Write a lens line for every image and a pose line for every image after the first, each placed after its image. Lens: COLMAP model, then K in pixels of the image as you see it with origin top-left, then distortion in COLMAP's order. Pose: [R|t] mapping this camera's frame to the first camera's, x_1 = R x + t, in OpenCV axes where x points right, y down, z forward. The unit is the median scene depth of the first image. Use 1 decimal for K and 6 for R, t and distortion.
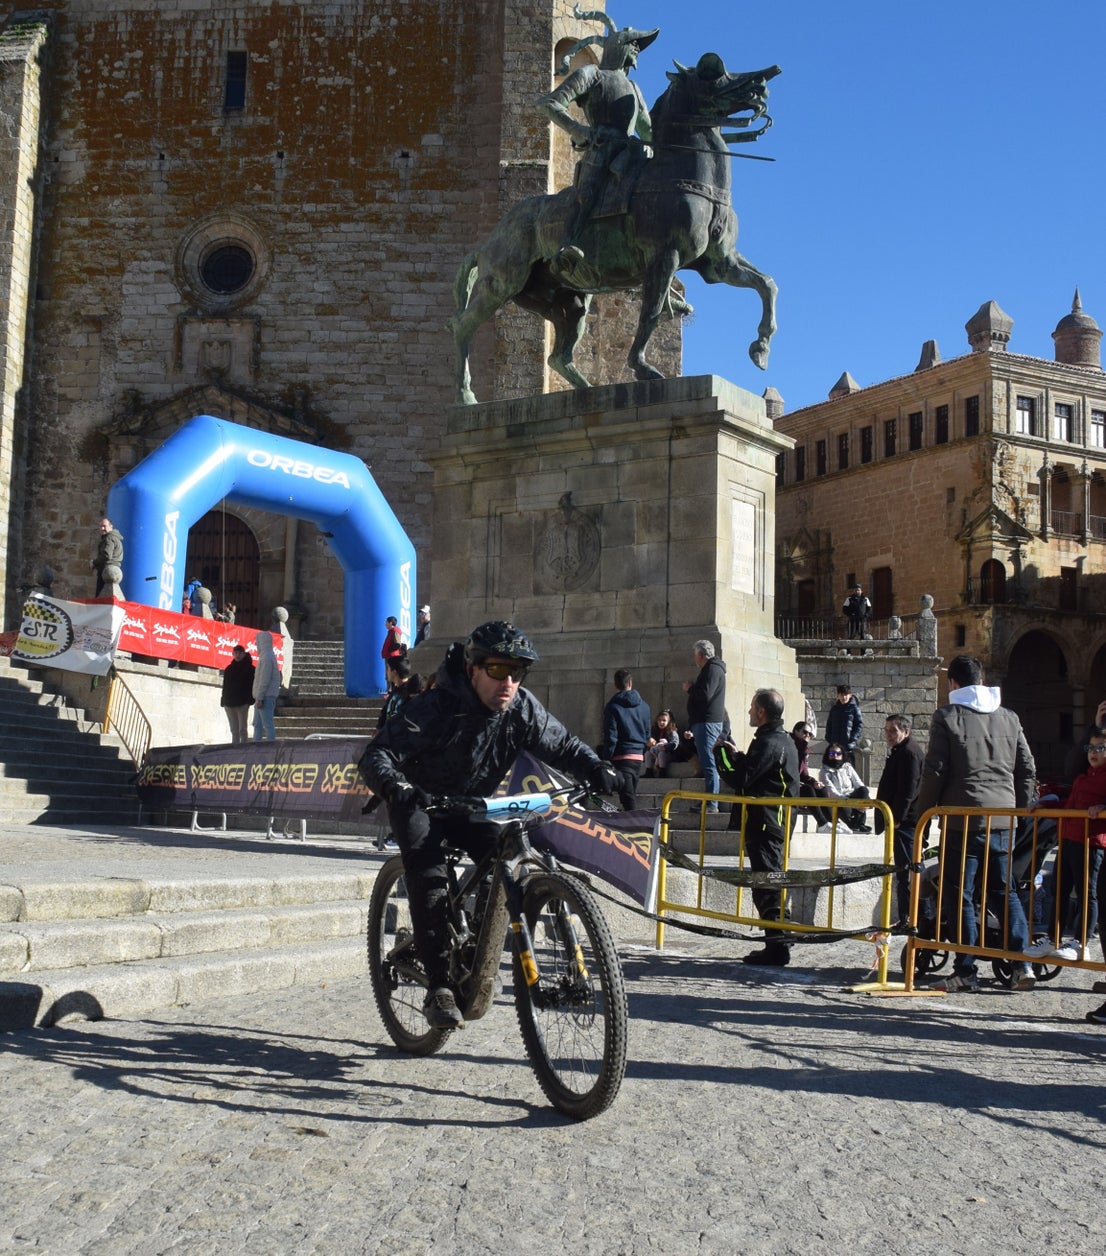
lens RADIAL K [[1691.2, 0, 489.6], [0, 1691.2, 741.9], [0, 0, 1]] dist [-0.156130, 0.101071]
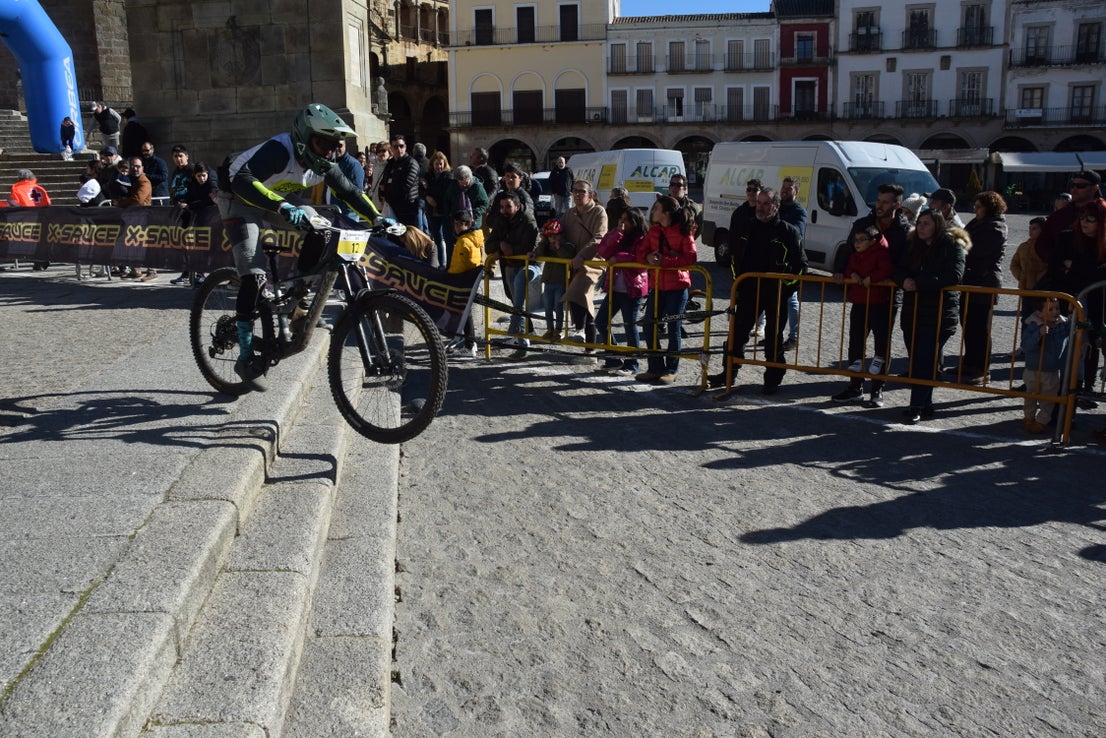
lens RADIAL K [[862.1, 0, 551.5], [0, 862.1, 380.8], [0, 0, 1]] dist [-0.162893, 0.114078]
pose [[0.855603, -0.149989, 0.495426, -0.089857], [0.011021, 0.962161, 0.272259, -0.025654], [-0.517515, -0.227486, 0.824881, 0.138451]]
